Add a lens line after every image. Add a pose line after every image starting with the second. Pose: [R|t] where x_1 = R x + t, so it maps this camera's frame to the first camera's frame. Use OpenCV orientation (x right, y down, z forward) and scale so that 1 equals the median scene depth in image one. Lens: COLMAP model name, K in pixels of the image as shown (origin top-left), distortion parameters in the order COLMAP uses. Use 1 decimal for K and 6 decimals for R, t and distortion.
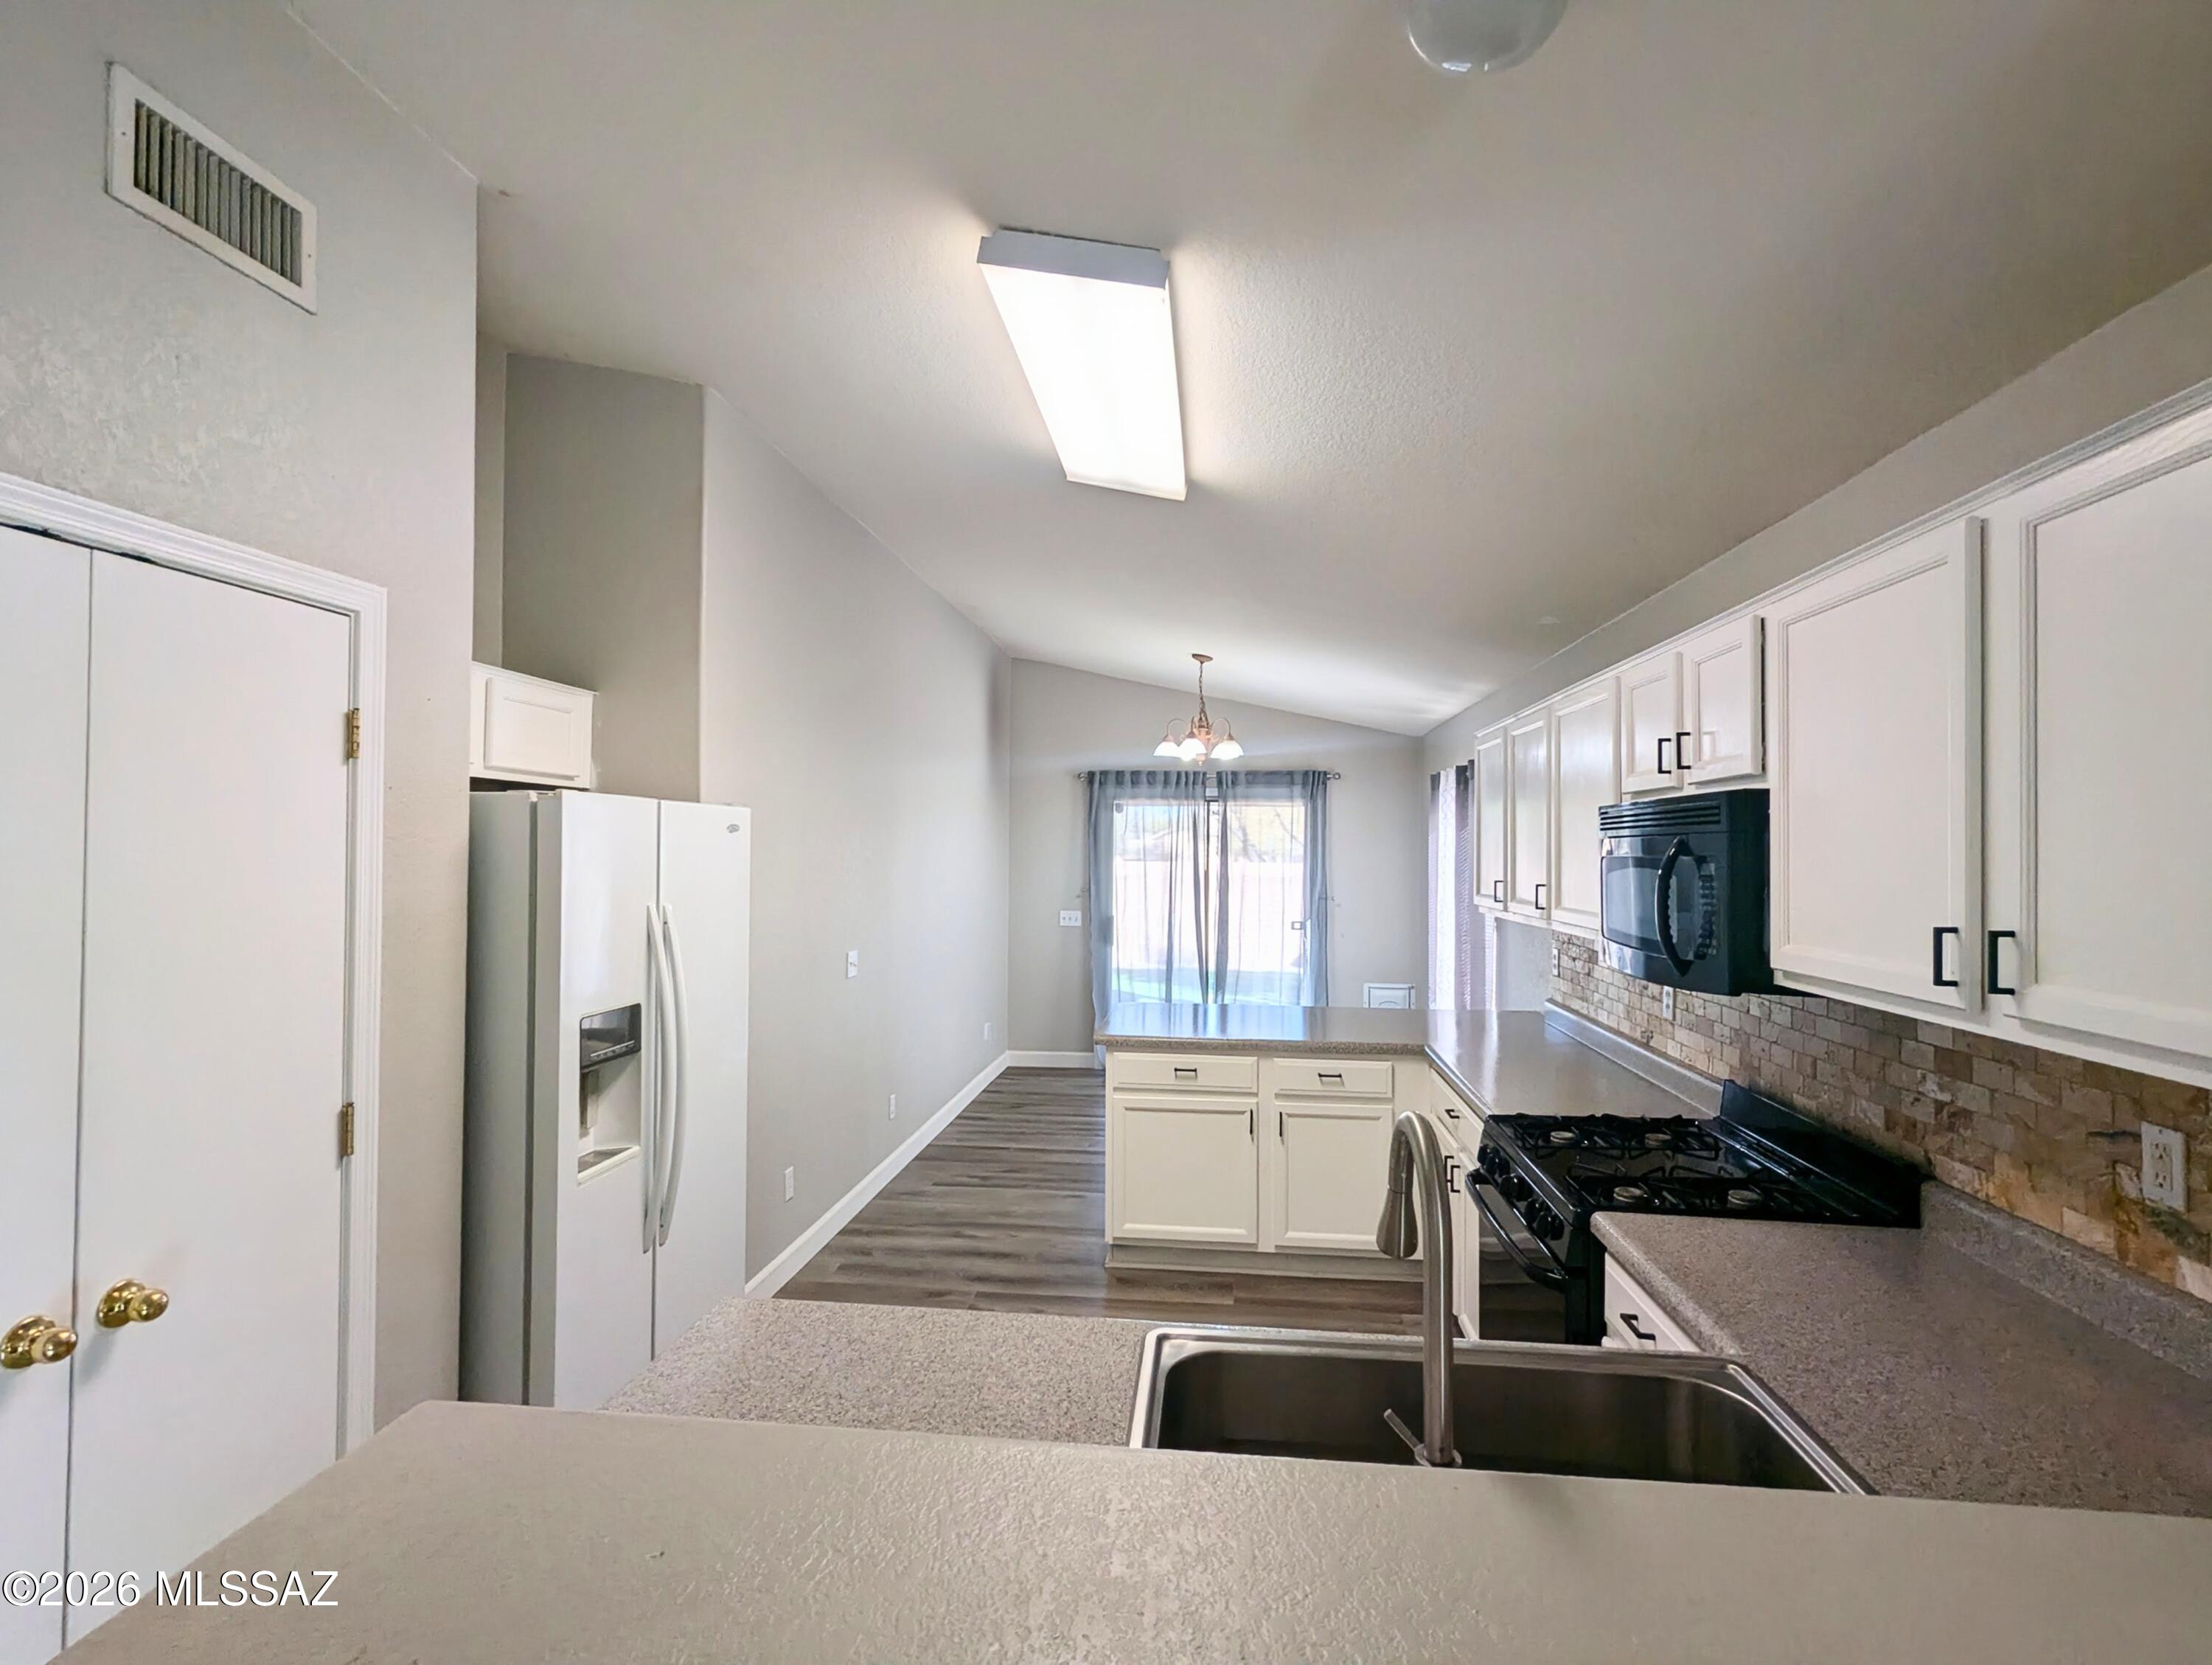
lens RADIAL K [[1052.6, 0, 1112.3], [0, 1052.6, 833.7], [0, 0, 1]] dist [0.002449, 0.000581]
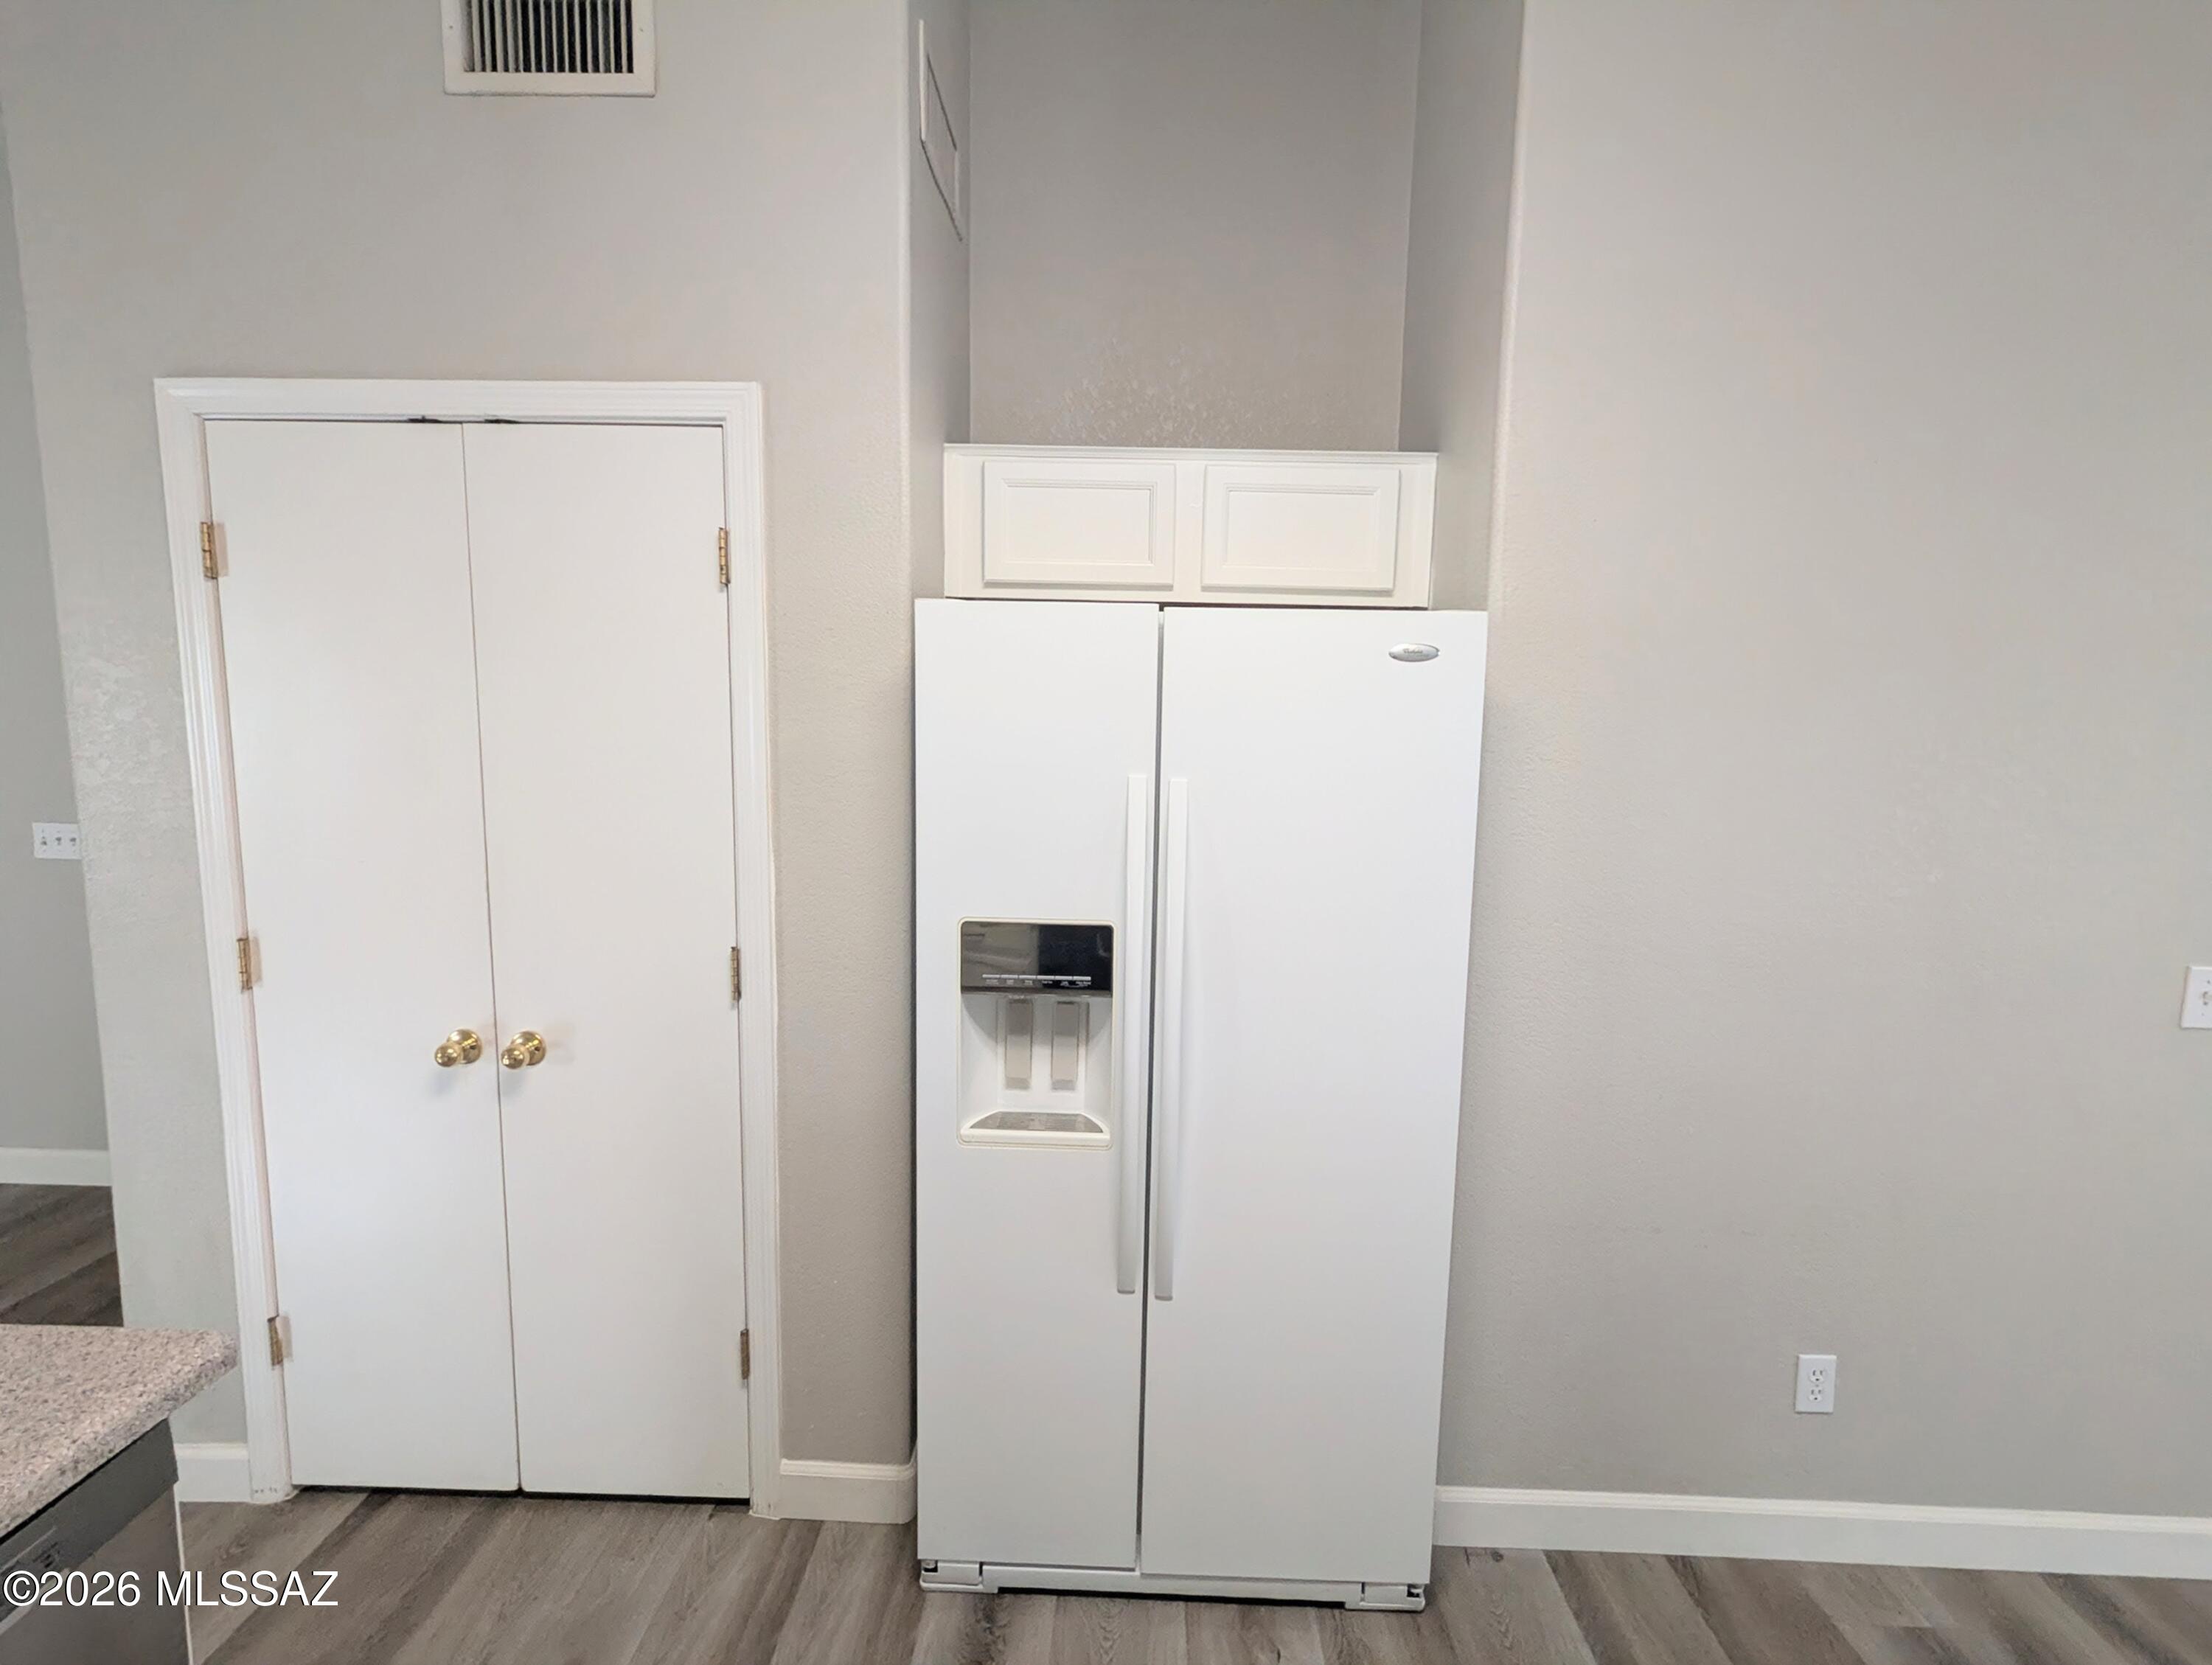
lens RADIAL K [[1052.6, 0, 1105.5], [0, 1052.6, 846.1], [0, 0, 1]] dist [0.002449, 0.000581]
pose [[0.080752, 0.115733, -0.989992, 0.129740], [-0.003051, 0.993260, 0.115867, 0.025169], [0.996730, -0.006336, 0.080560, 0.645565]]
